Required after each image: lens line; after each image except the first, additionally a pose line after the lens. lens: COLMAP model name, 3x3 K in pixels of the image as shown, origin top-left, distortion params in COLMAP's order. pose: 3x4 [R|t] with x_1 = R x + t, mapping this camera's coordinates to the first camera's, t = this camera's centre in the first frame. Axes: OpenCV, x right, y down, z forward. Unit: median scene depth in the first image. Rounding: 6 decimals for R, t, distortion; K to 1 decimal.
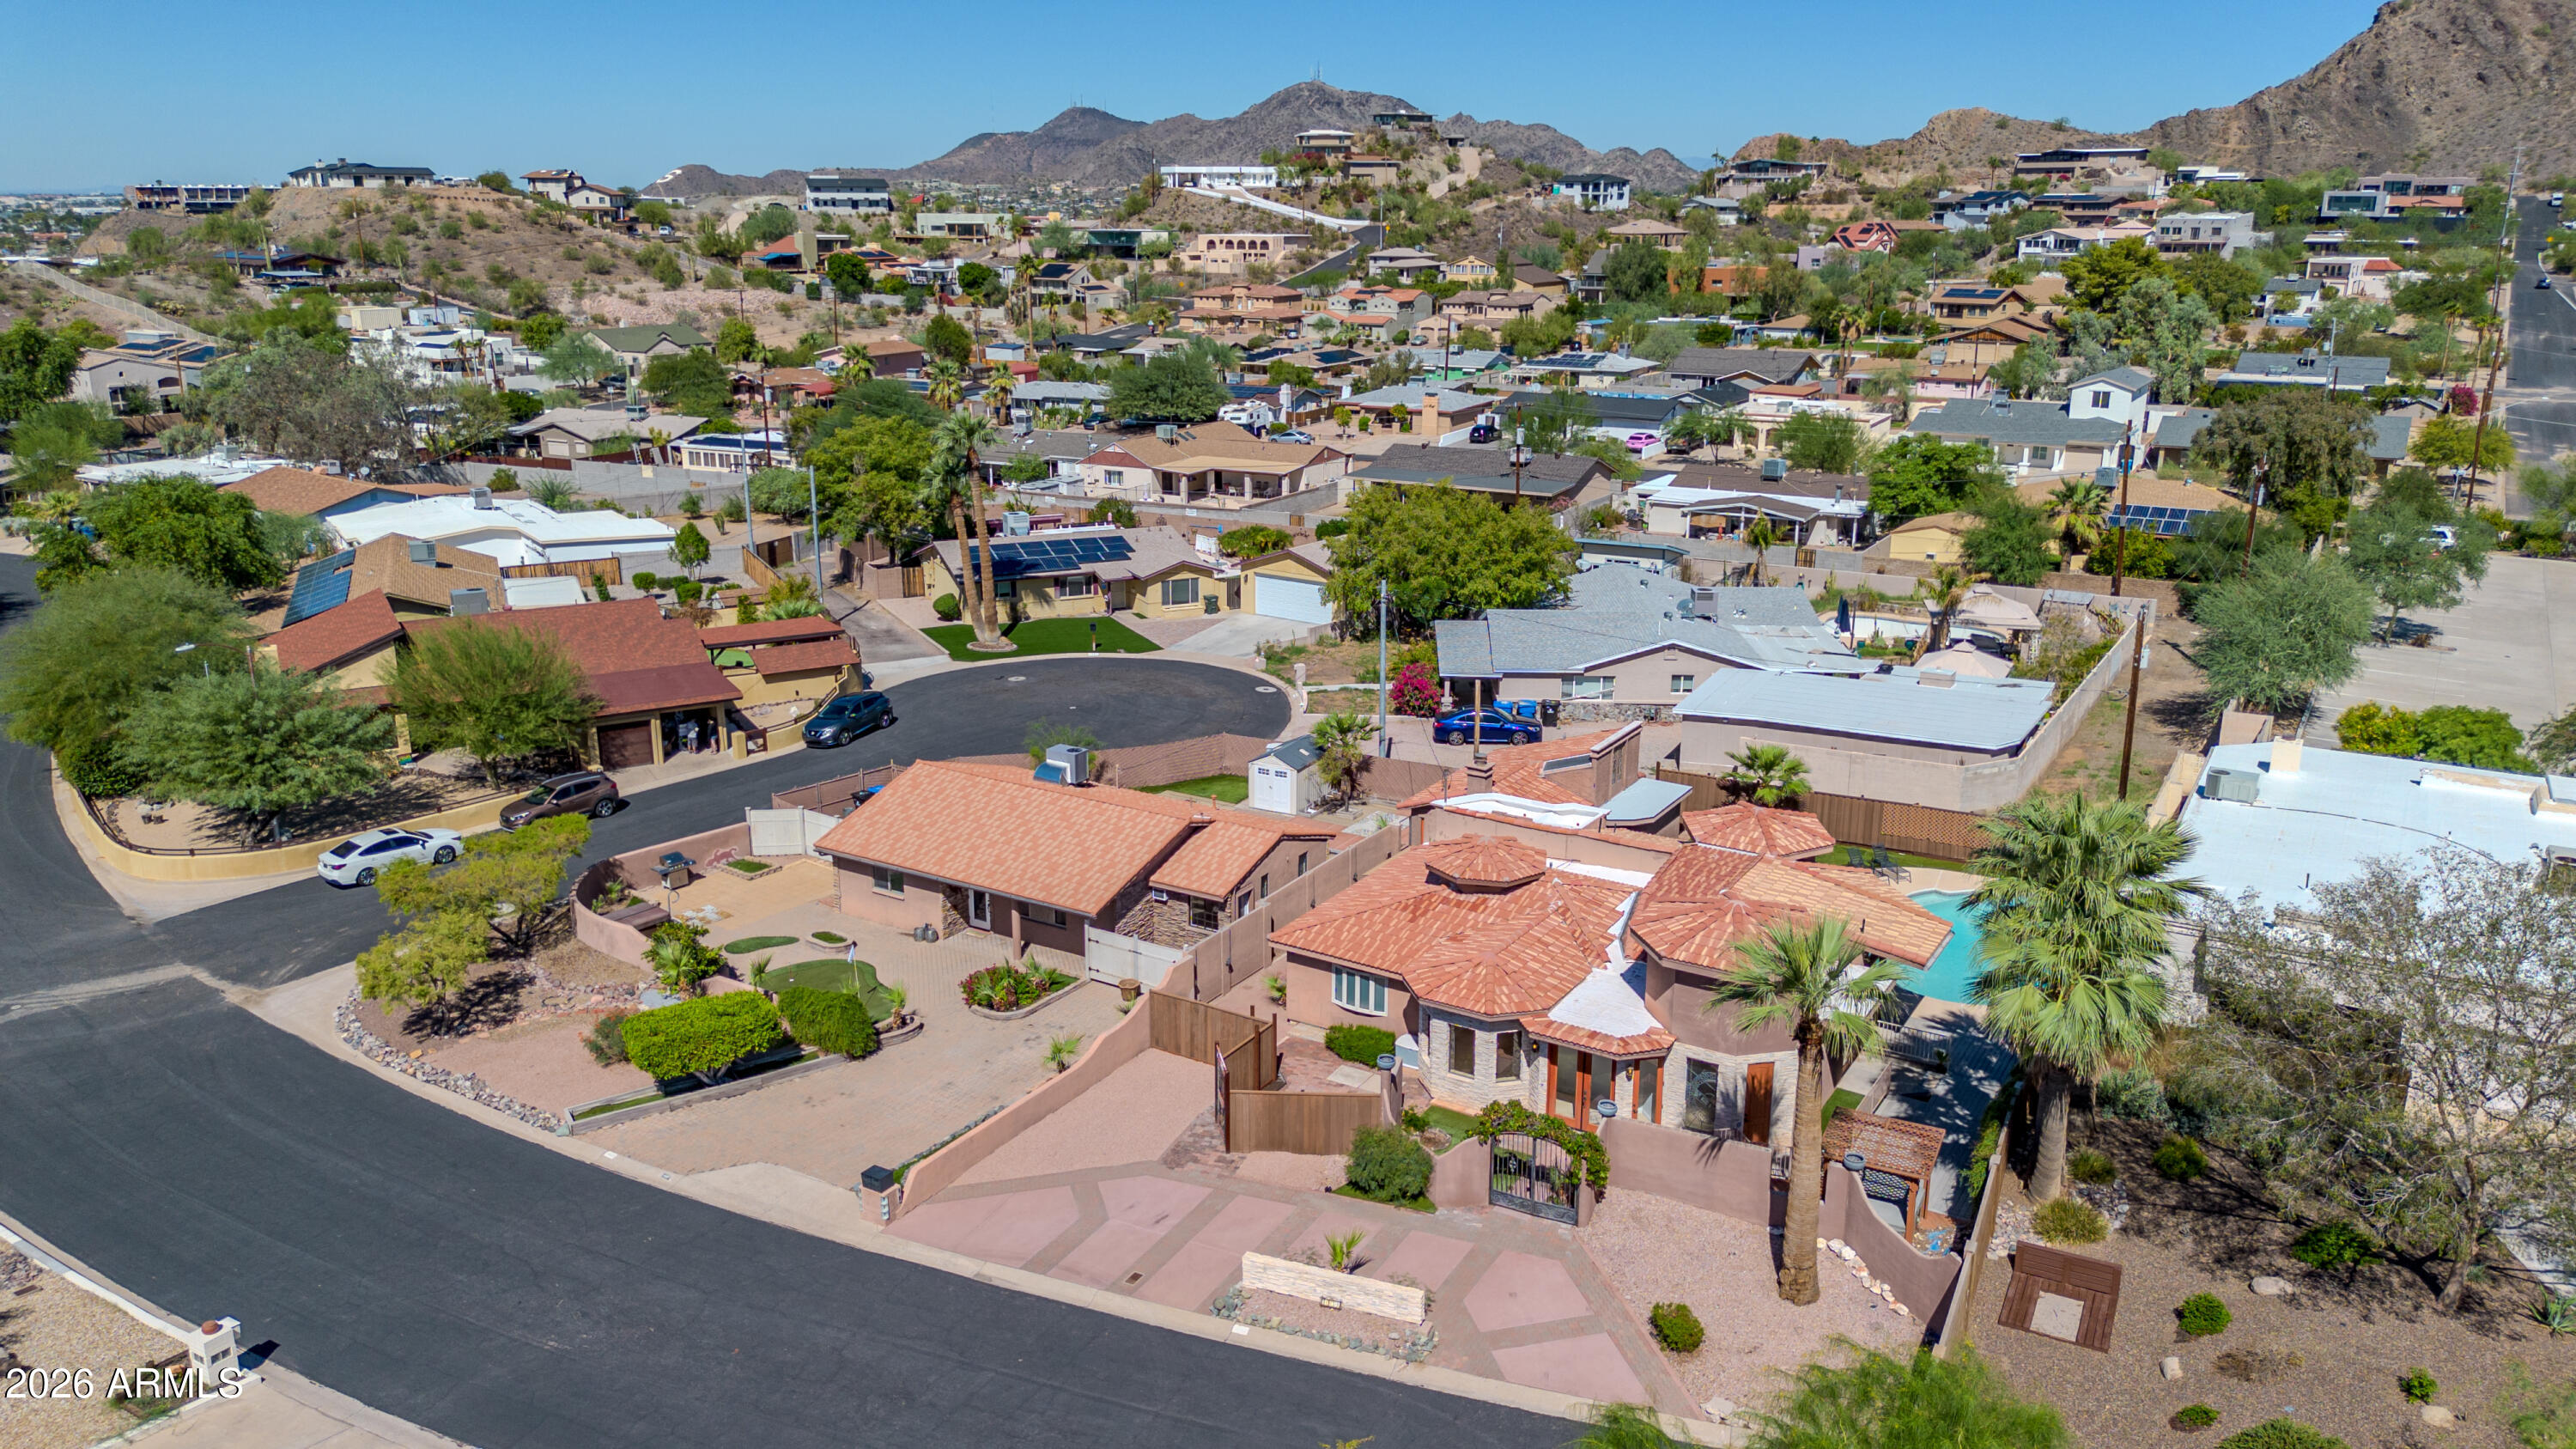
lens RADIAL K [[1838.8, 0, 1288.0], [0, 1838.8, 724.5], [0, 0, 1]] dist [0.058892, -0.056153]
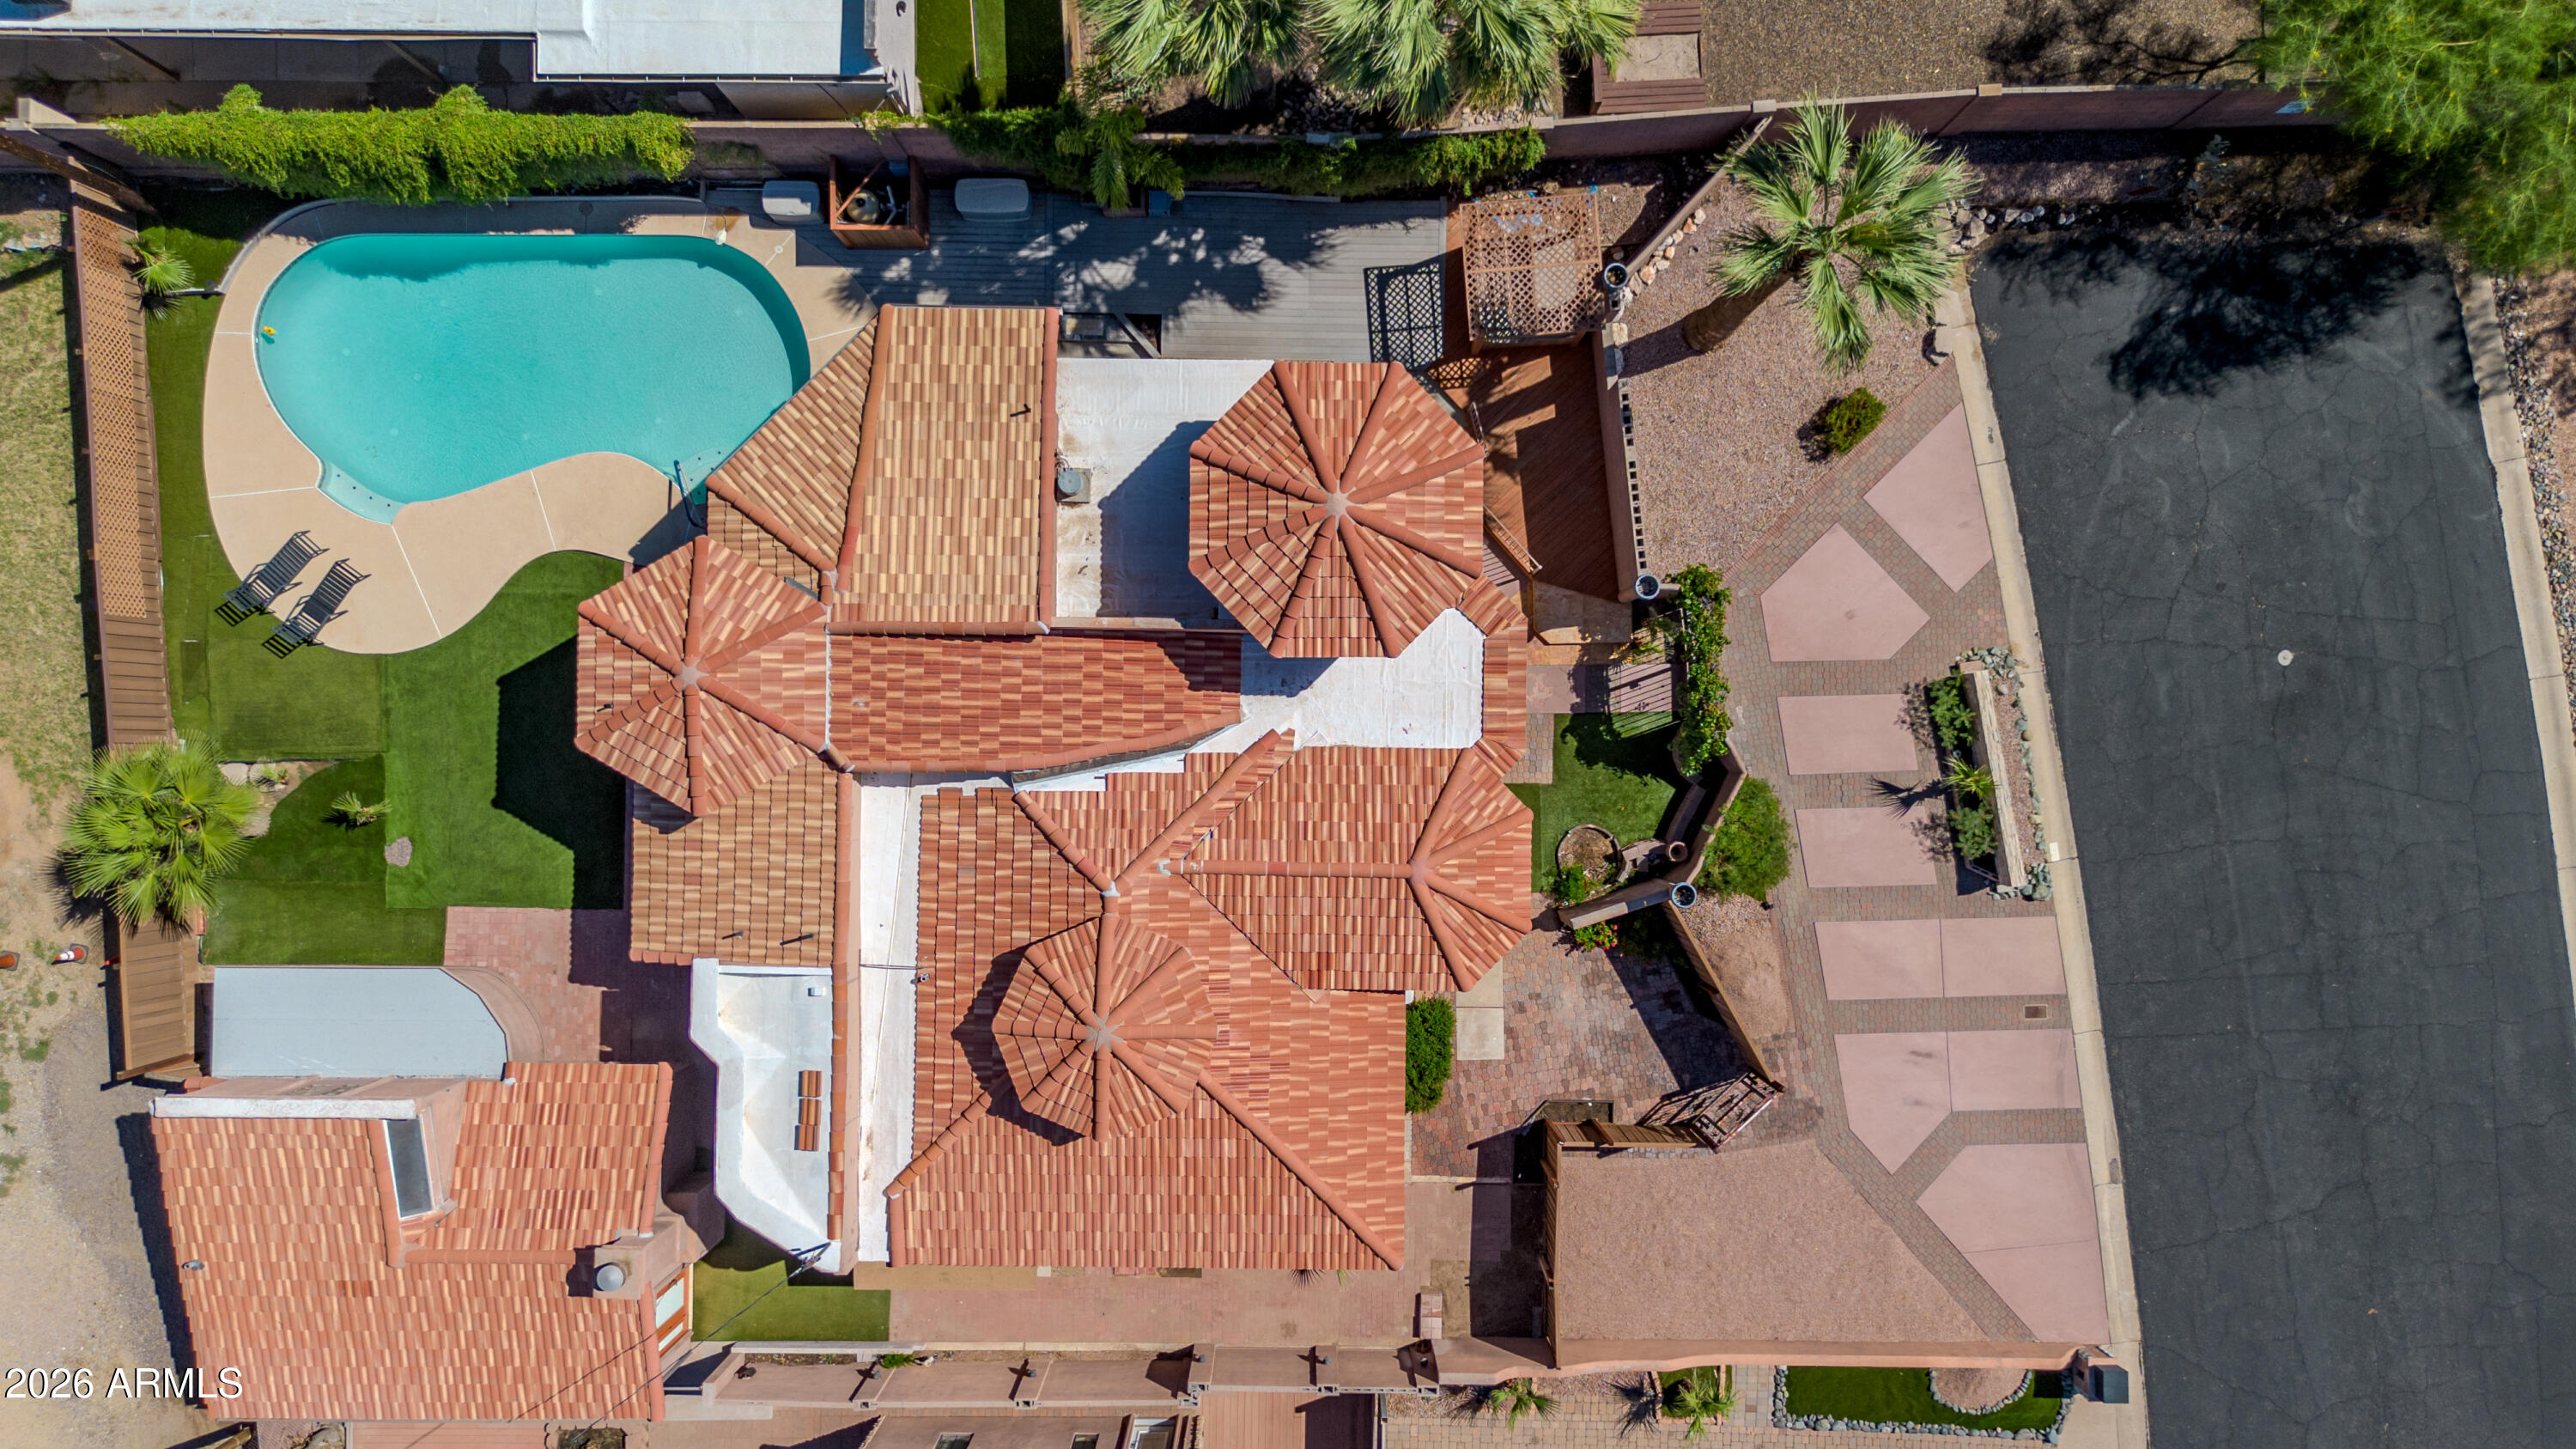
lens RADIAL K [[1838.8, 0, 1288.0], [0, 1838.8, 724.5], [0, 0, 1]] dist [0.058892, -0.056153]
pose [[-0.516382, -0.856344, 0.004902, 0.021848], [0.227455, -0.131634, 0.964851, -0.062886], [-0.825599, 0.499346, 0.262753, 0.105322]]
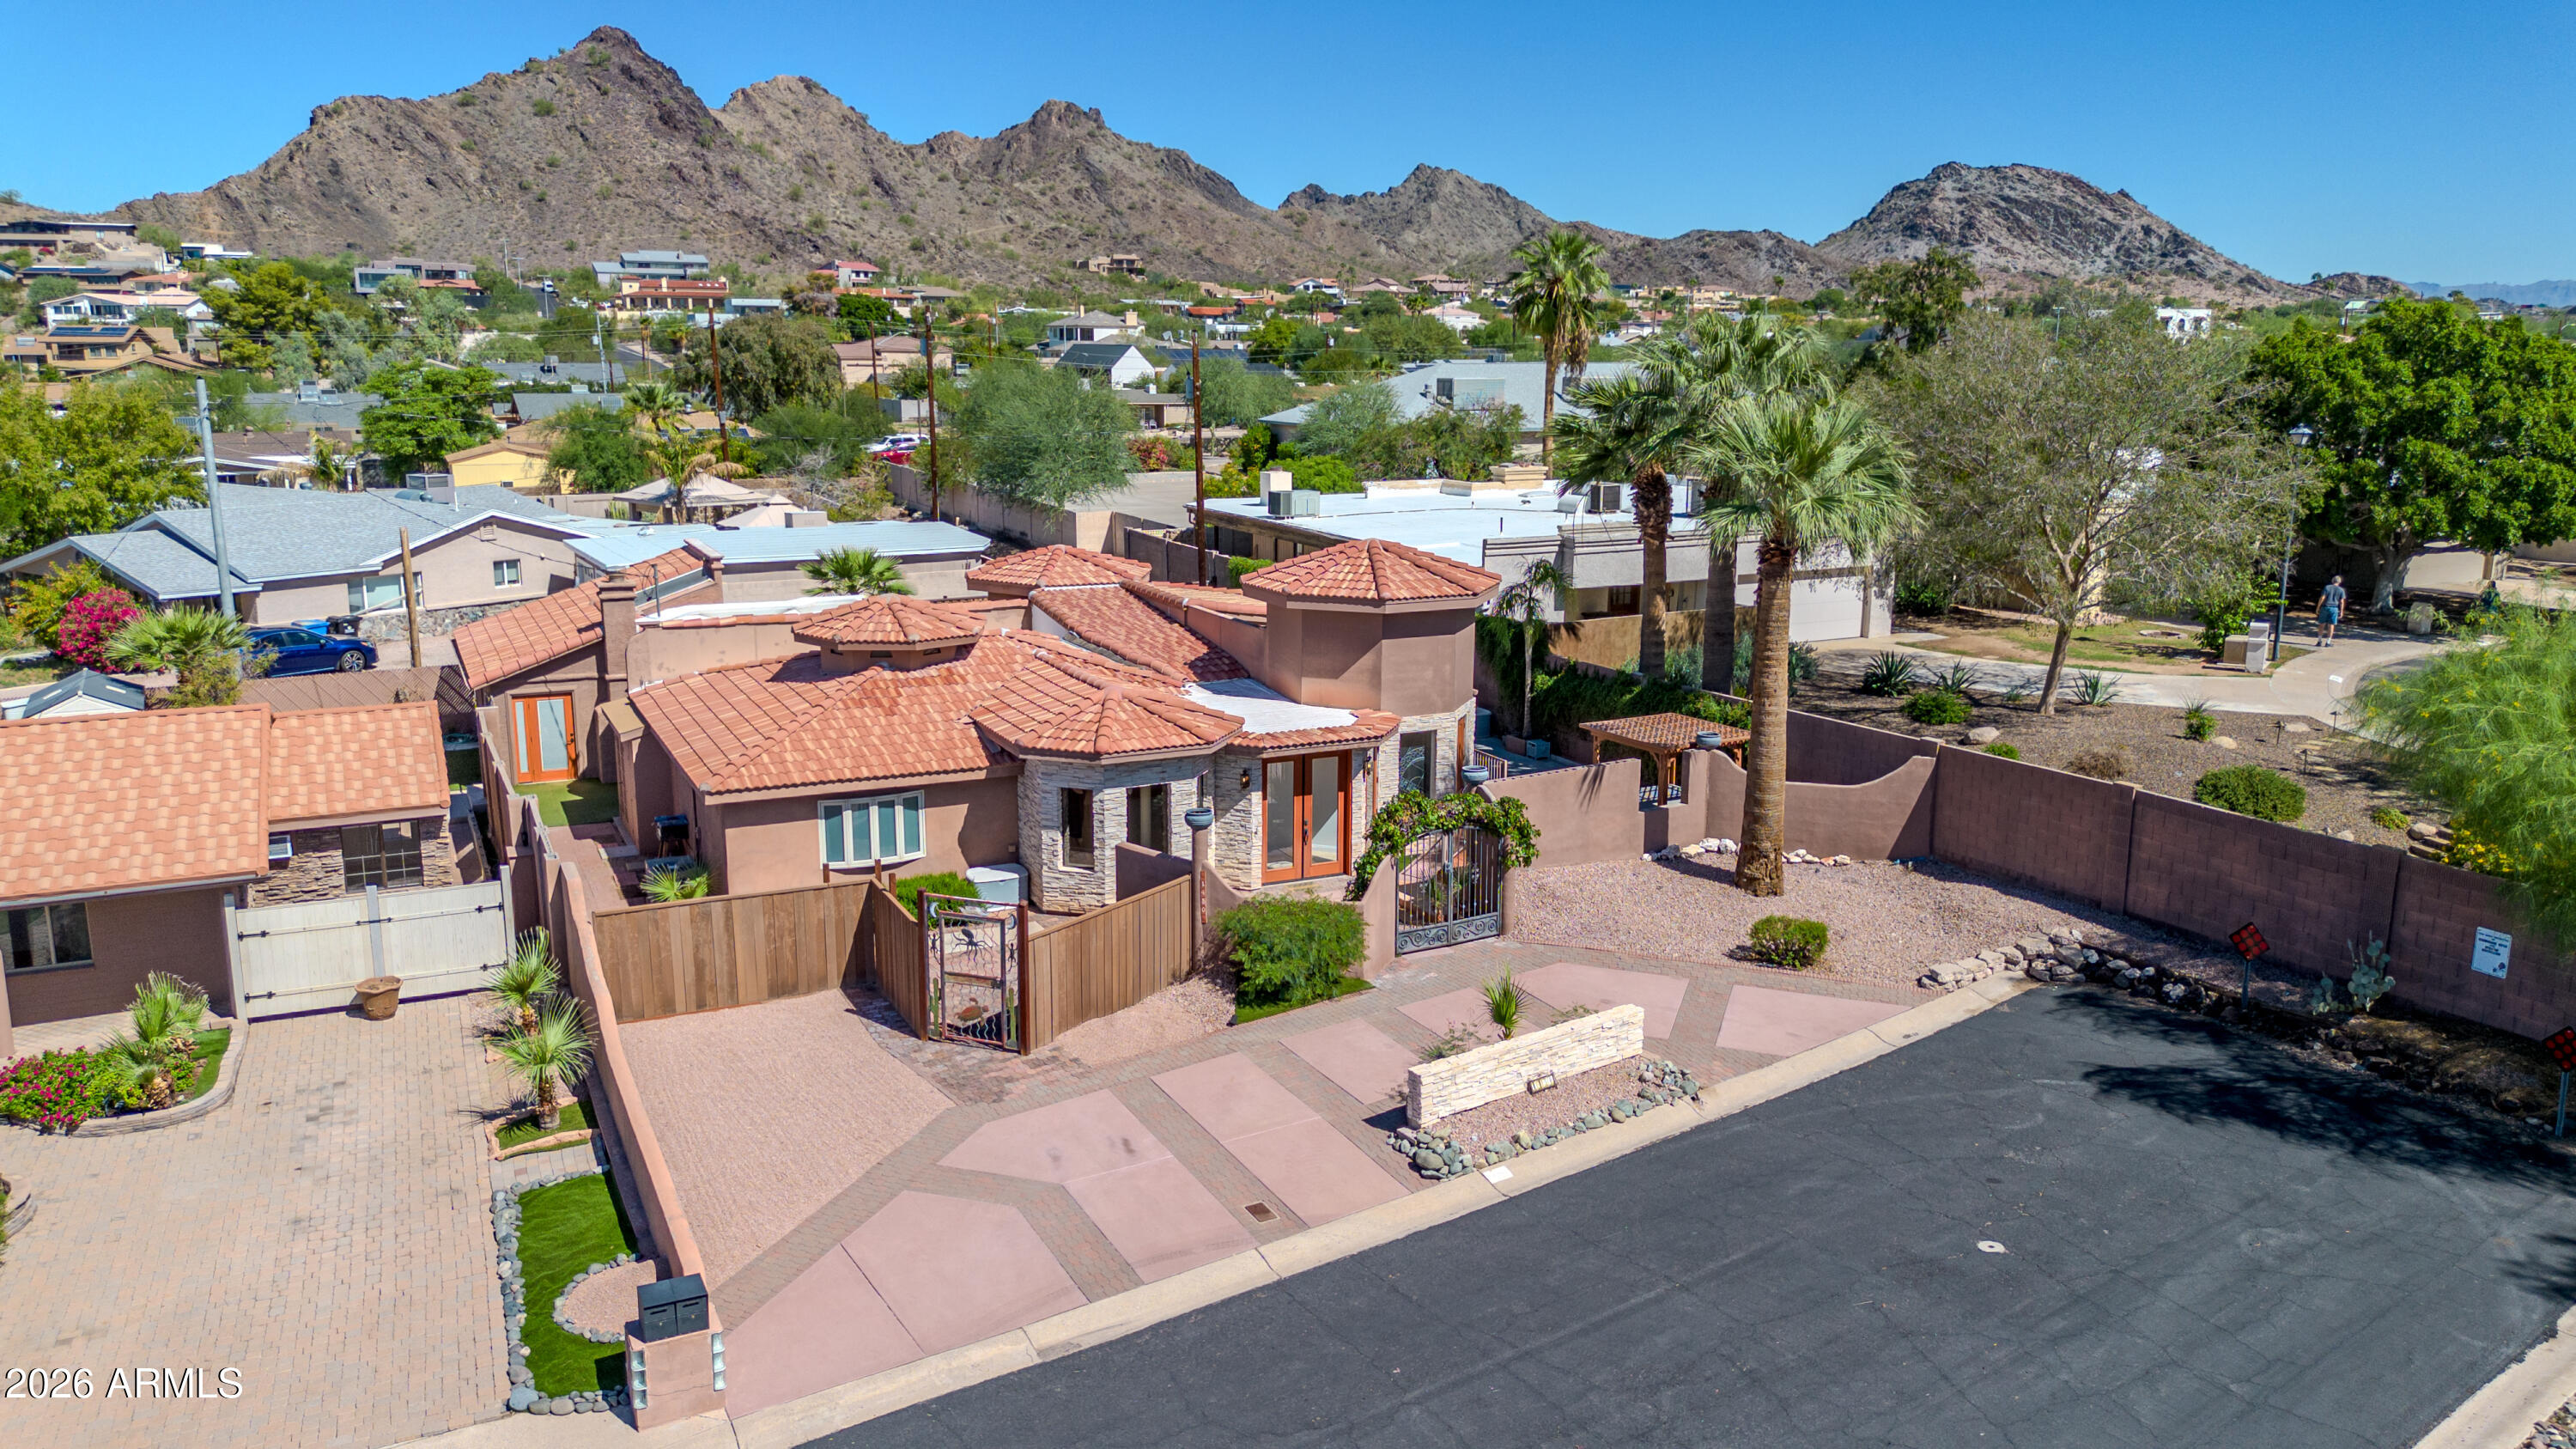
lens RADIAL K [[1838.8, 0, 1288.0], [0, 1838.8, 724.5], [0, 0, 1]] dist [0.058892, -0.056153]
pose [[0.530910, -0.171625, 0.829867, -0.052377], [0.229422, 0.971816, 0.054208, 0.014496], [-0.815782, 0.161610, 0.555322, 0.071790]]
